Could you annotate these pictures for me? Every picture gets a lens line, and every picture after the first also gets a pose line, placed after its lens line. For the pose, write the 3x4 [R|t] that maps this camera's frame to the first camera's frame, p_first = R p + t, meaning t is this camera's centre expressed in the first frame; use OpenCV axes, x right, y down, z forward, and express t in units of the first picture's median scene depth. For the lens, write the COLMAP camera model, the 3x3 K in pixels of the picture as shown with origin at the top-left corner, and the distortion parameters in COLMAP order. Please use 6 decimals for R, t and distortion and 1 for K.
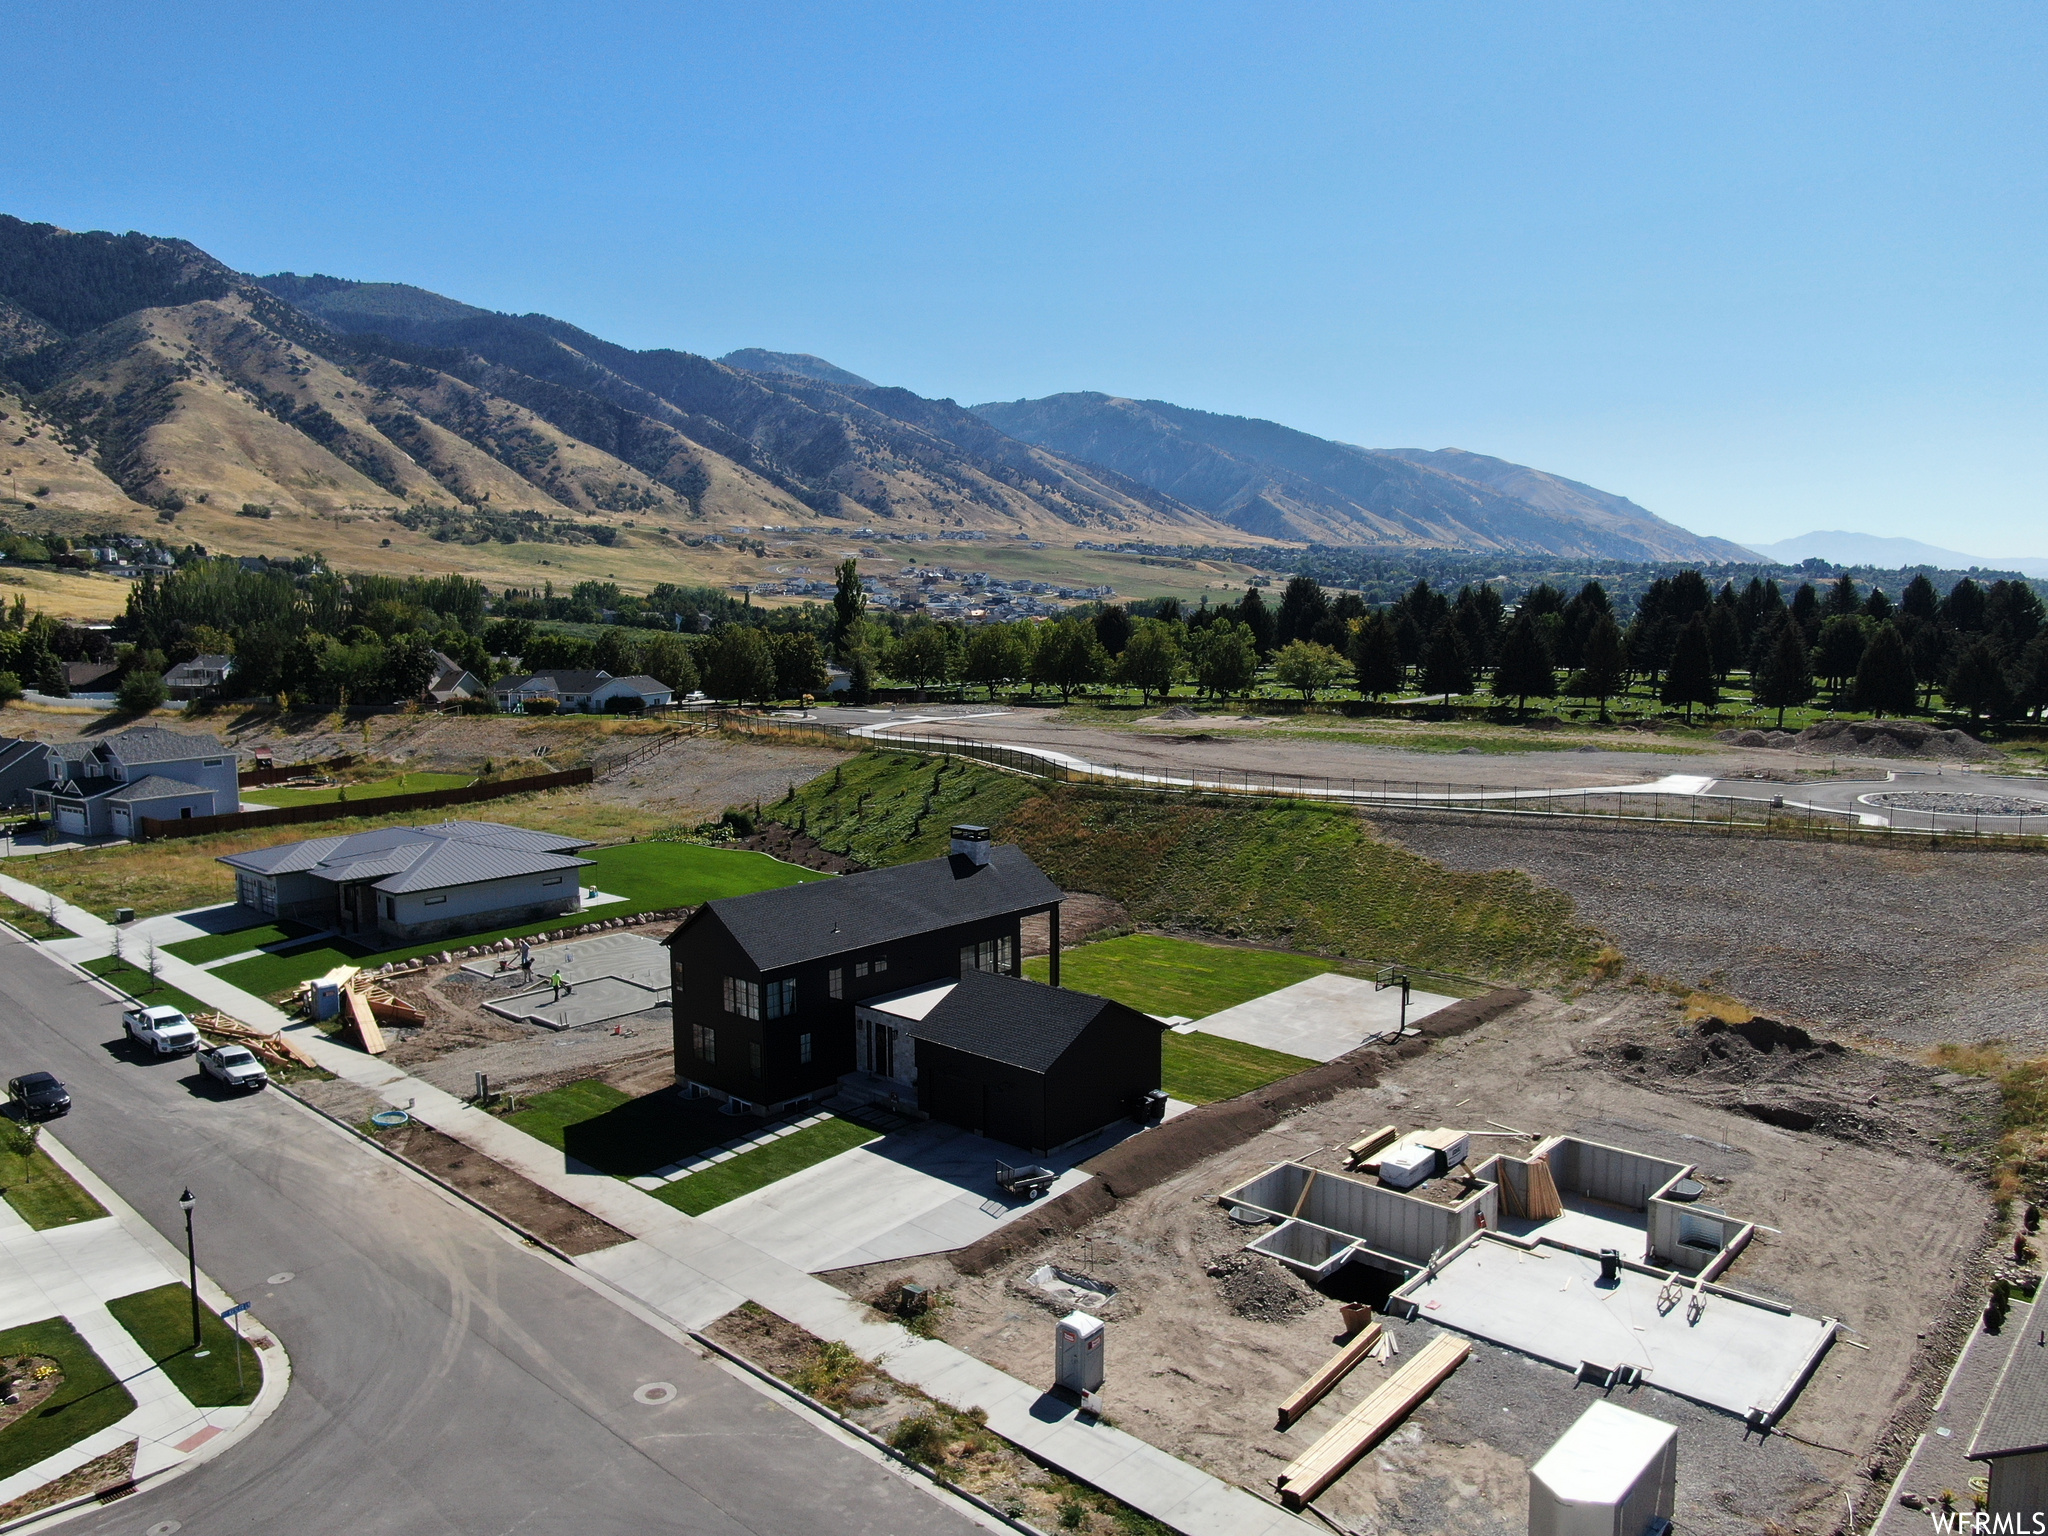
lens RADIAL K [[1469.2, 0, 1030.9], [0, 1469.2, 758.4], [0, 0, 1]] dist [-0.024088, 0.010631]
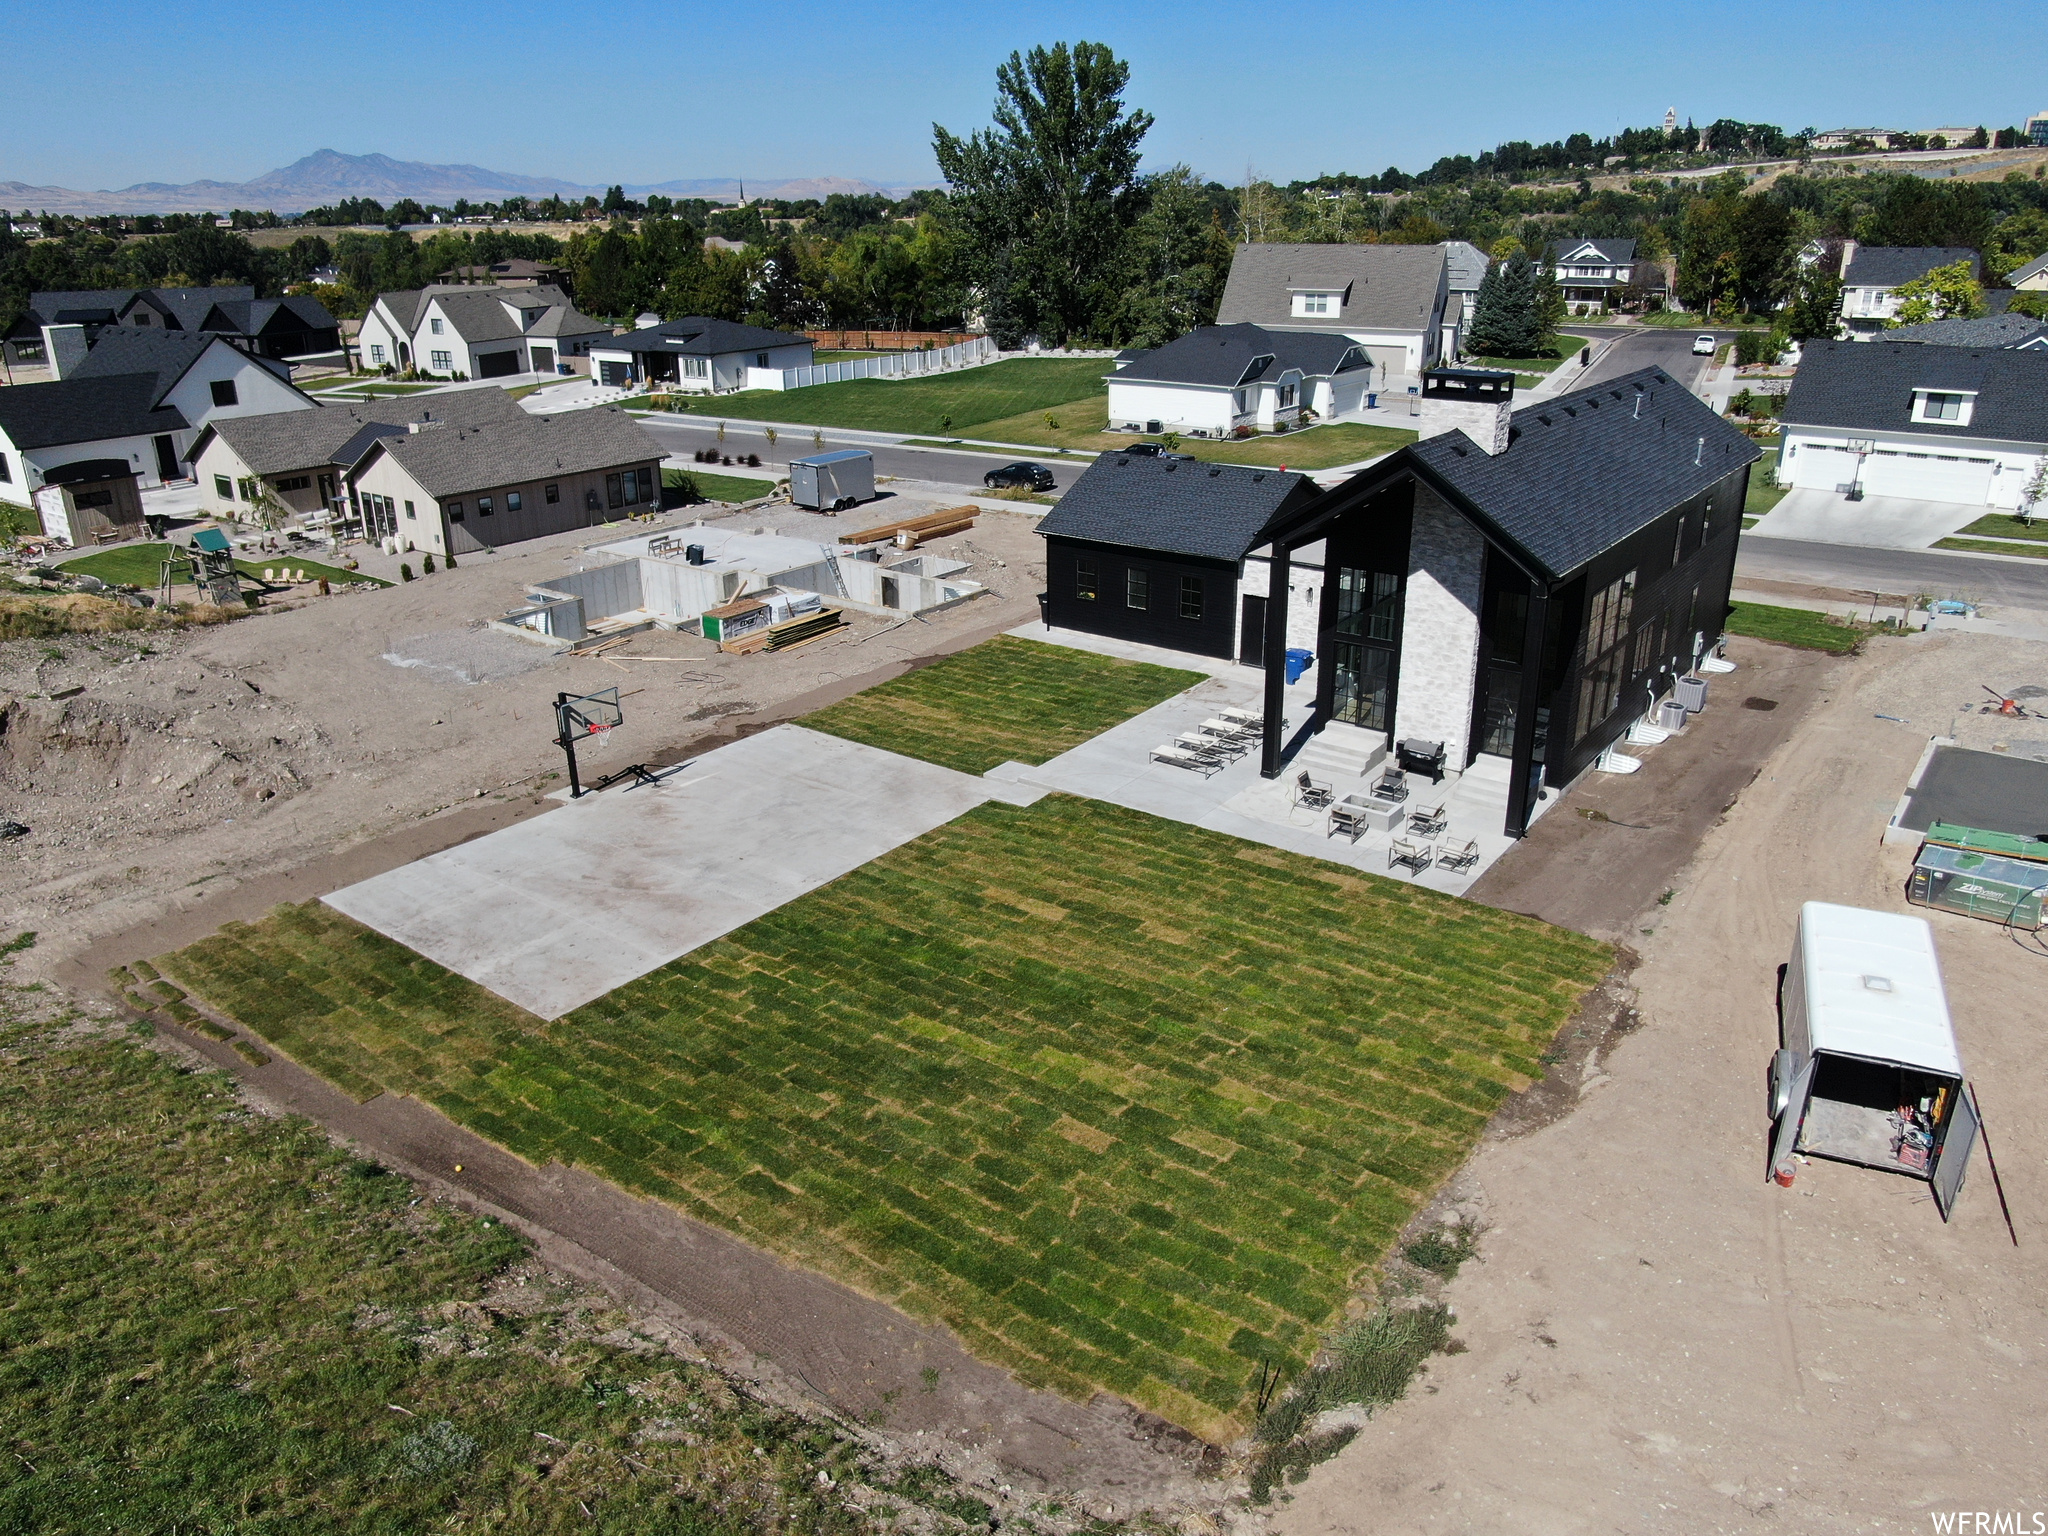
lens RADIAL K [[1469.2, 0, 1025.6], [0, 1469.2, 763.0], [0, 0, 1]] dist [-0.024088, 0.010631]
pose [[-0.995911, 0.047137, -0.077068, 0.056637], [0.006277, 0.887128, 0.461481, -0.023357], [0.090122, 0.459110, -0.883796, 0.595864]]
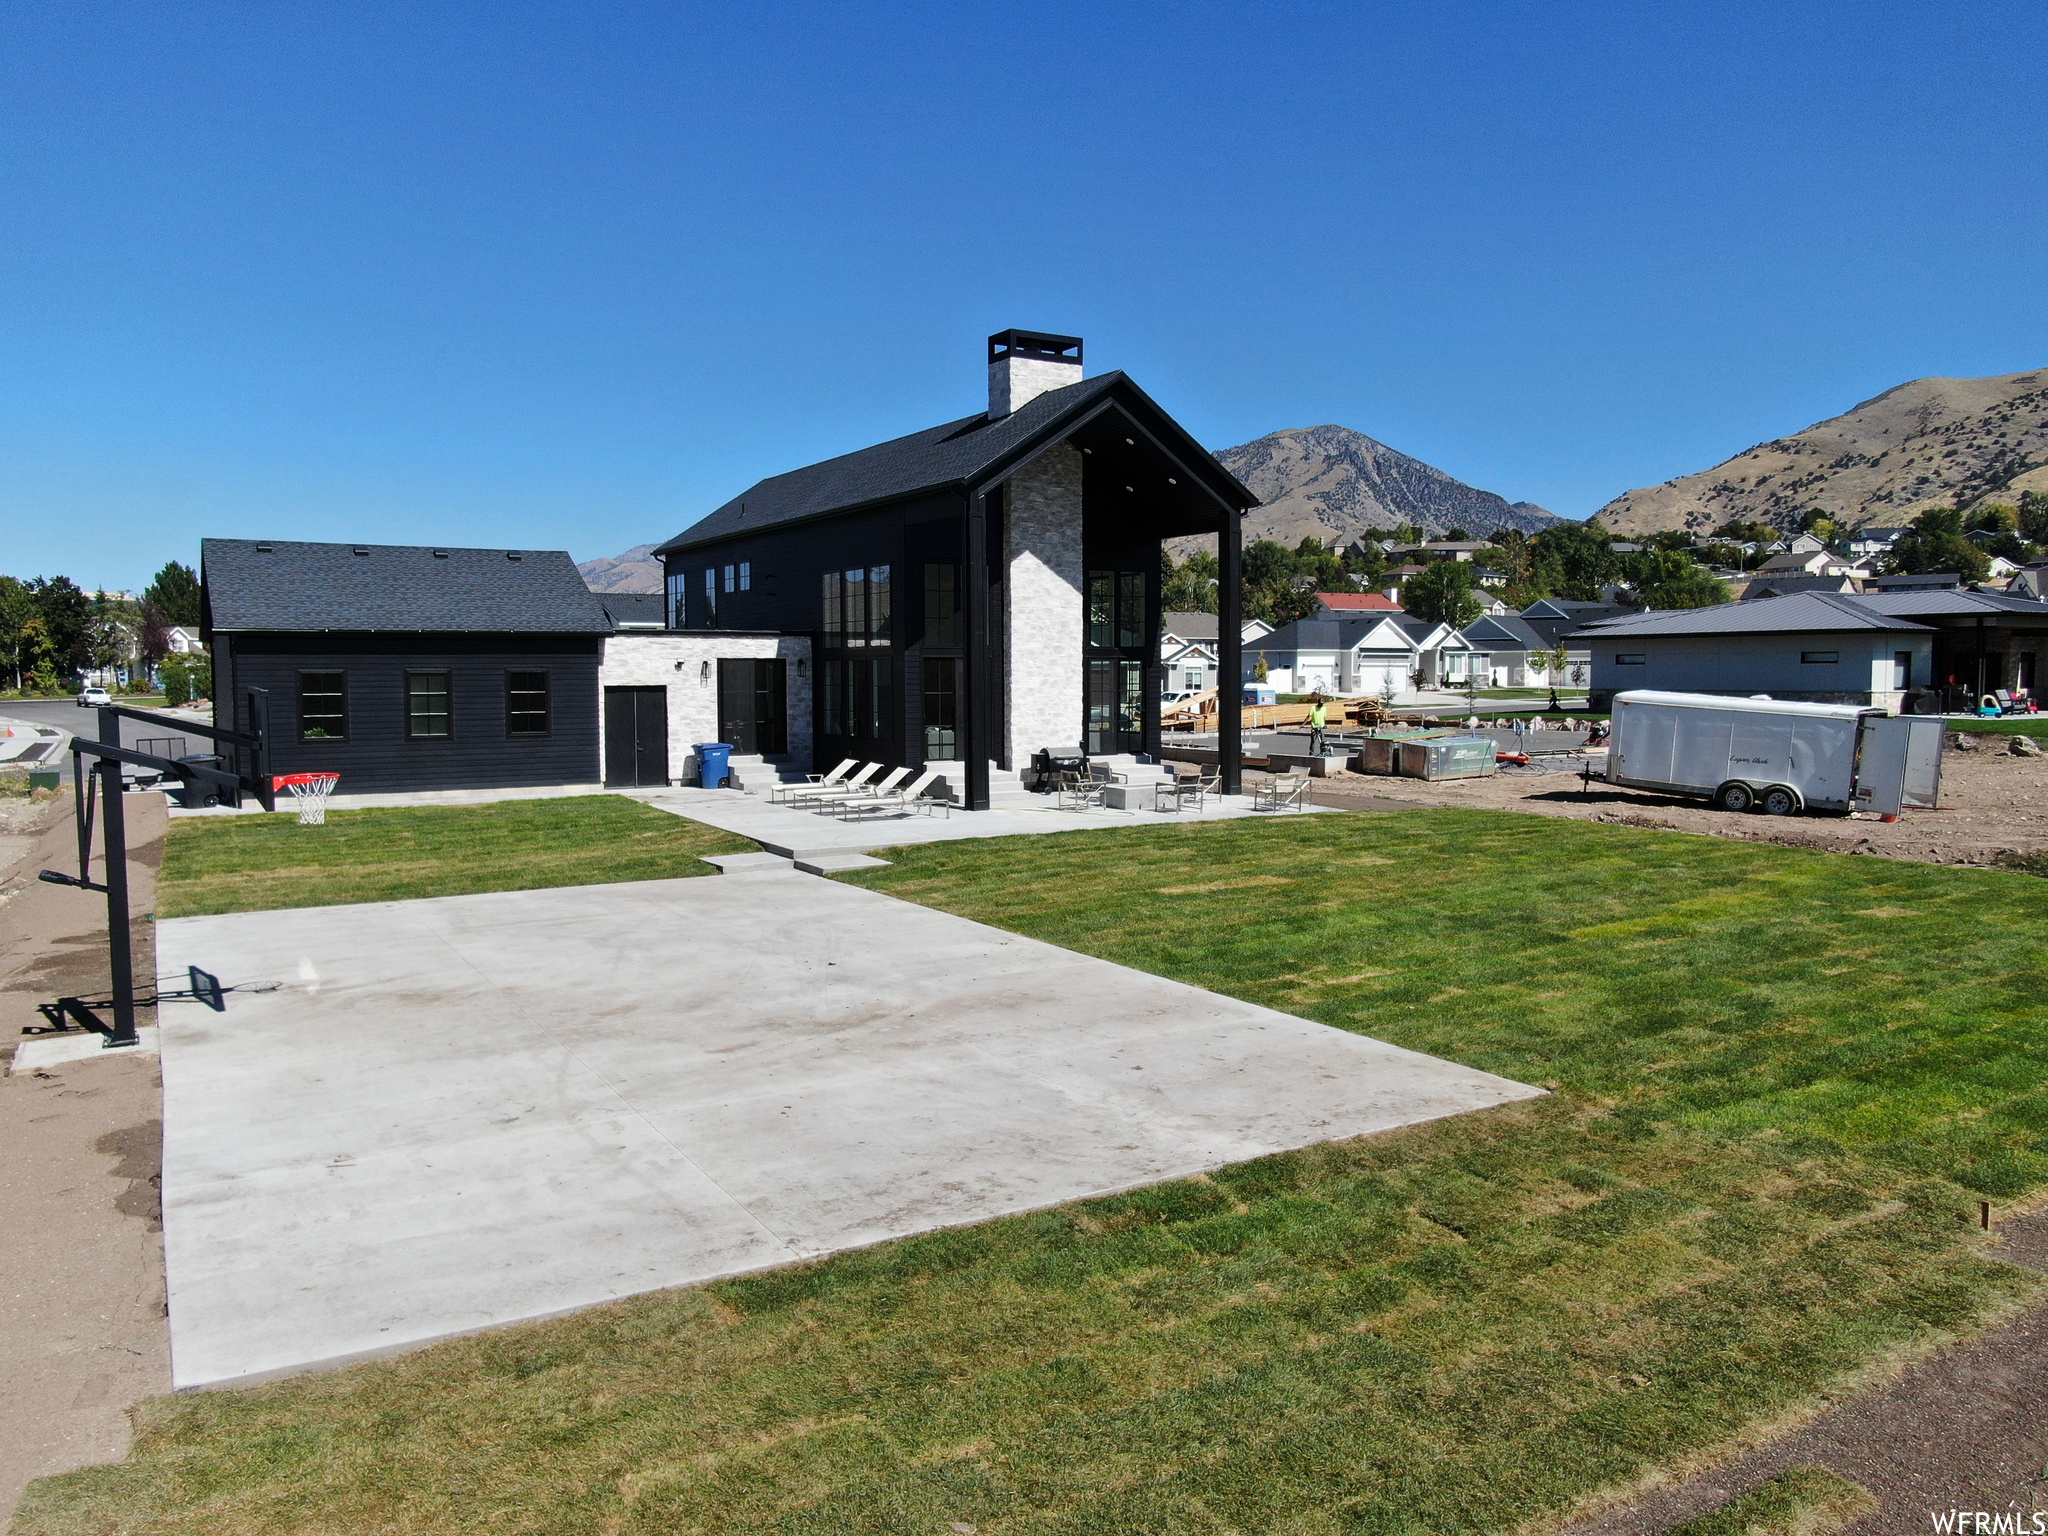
lens RADIAL K [[1469.2, 0, 1029.3], [0, 1469.2, 762.6], [0, 0, 1]] dist [-0.024088, 0.010631]
pose [[-0.285358, 0.067237, -0.956060, 0.154894], [-0.099148, 0.990113, 0.099224, 0.052425], [0.953279, 0.123106, -0.275871, 0.465873]]
